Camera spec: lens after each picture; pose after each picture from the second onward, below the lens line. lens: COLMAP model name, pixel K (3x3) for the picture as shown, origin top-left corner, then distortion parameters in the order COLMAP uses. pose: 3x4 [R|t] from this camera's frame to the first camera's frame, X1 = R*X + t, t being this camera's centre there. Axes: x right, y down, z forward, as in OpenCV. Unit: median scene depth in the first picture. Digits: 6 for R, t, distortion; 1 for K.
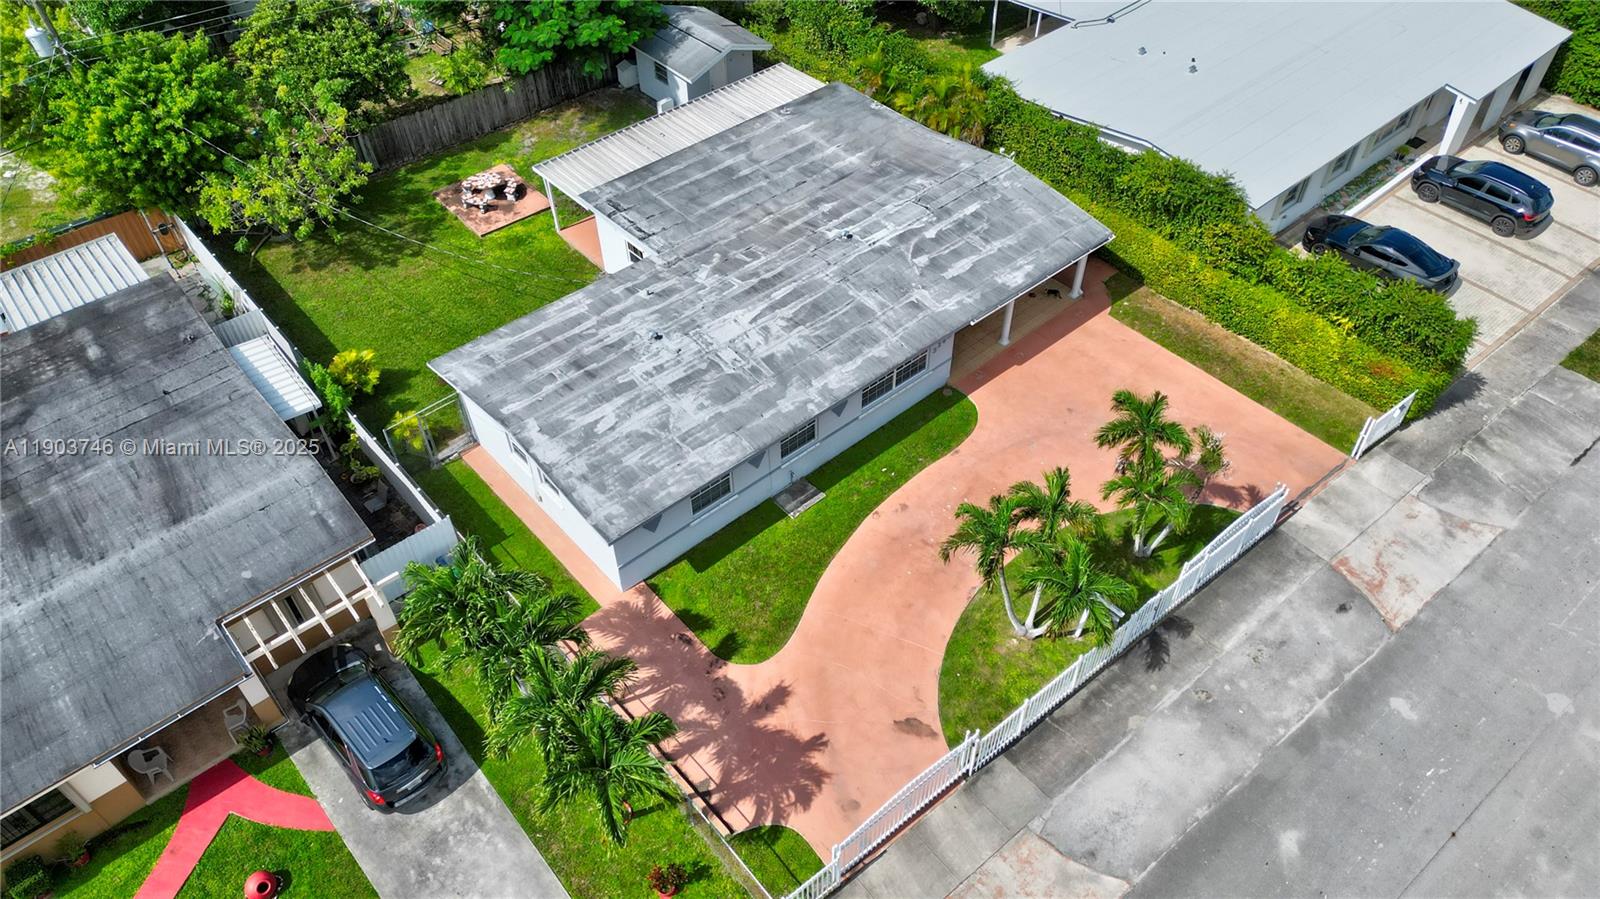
lens RADIAL K [[1128.7, 0, 806.9], [0, 1128.7, 448.2], [0, 0, 1]] dist [0.066775, -0.066791]
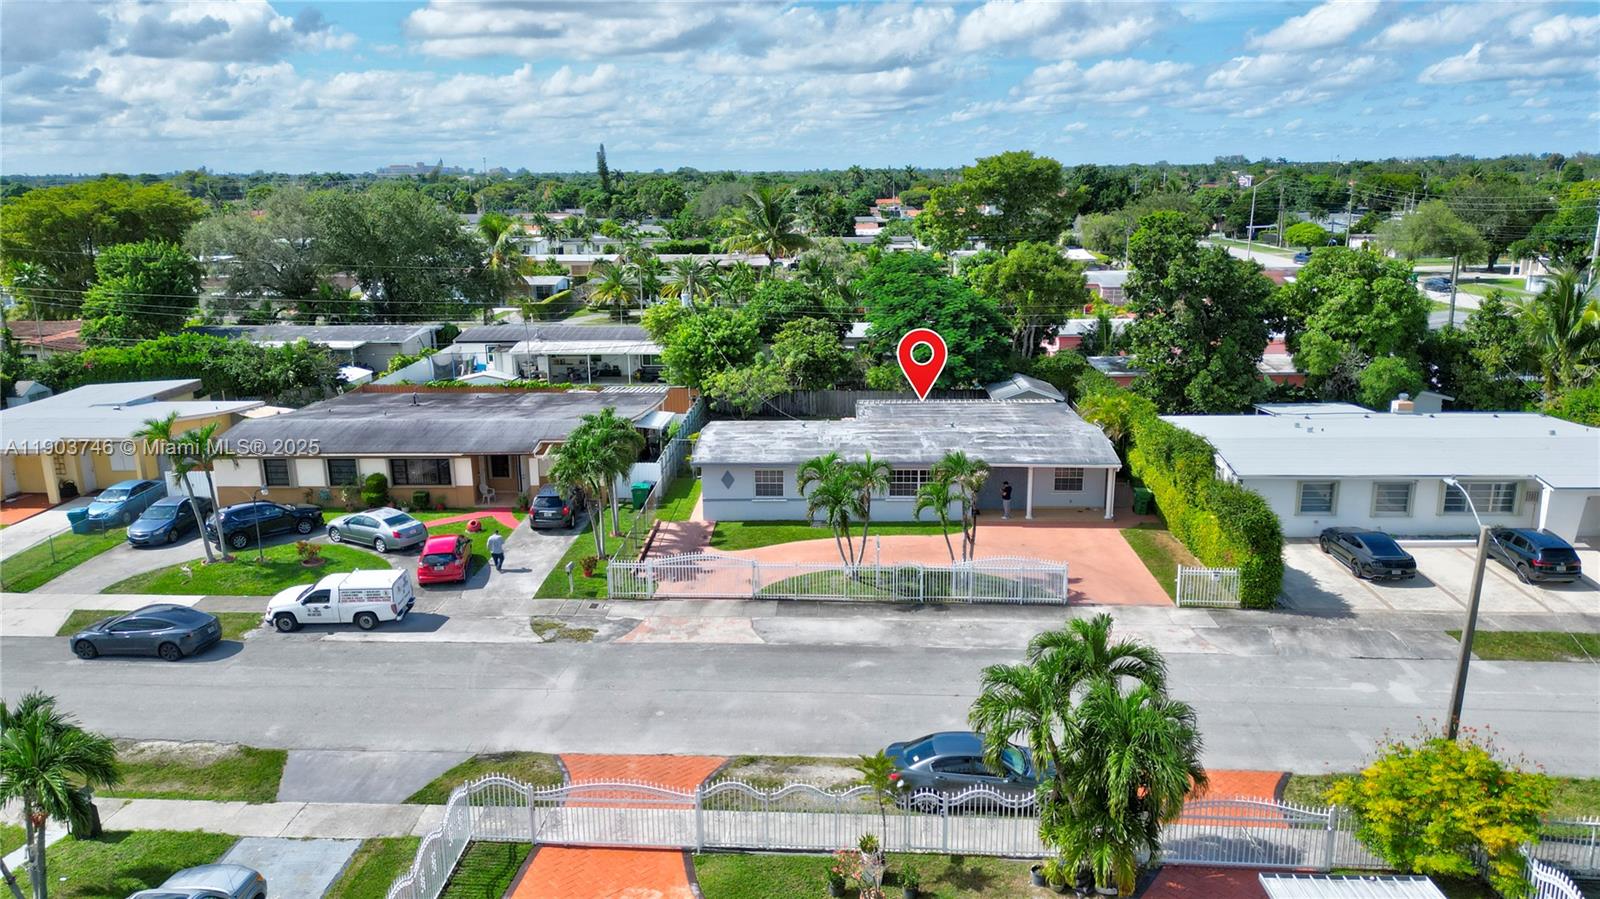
lens RADIAL K [[1128.7, 0, 807.2], [0, 1128.7, 439.1], [0, 0, 1]] dist [0.066775, -0.066791]
pose [[0.729562, 0.155994, -0.665887, 0.994946], [-0.485782, 0.803545, -0.343992, 0.496142], [0.481410, 0.574440, 0.662015, -0.142555]]
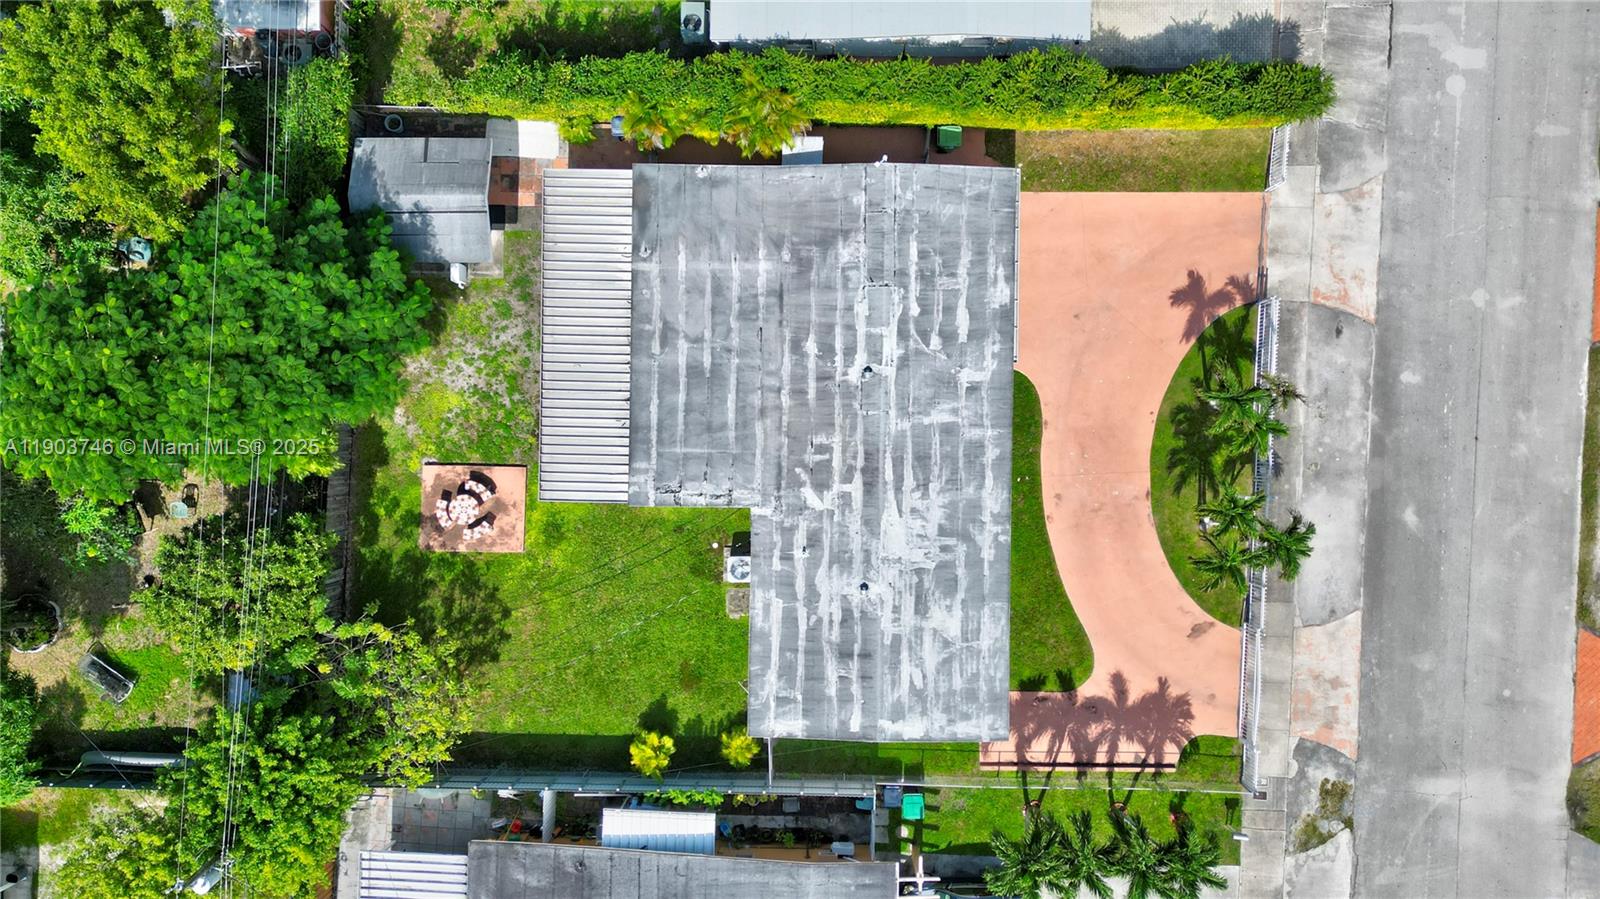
lens RADIAL K [[1128.7, 0, 832.6], [0, 1128.7, 461.7], [0, 0, 1]] dist [0.066775, -0.066791]
pose [[0.670423, -0.741969, -0.004008, -0.049224], [0.543891, 0.487757, 0.682843, -0.950297], [-0.504693, -0.459974, 0.730554, 0.199843]]
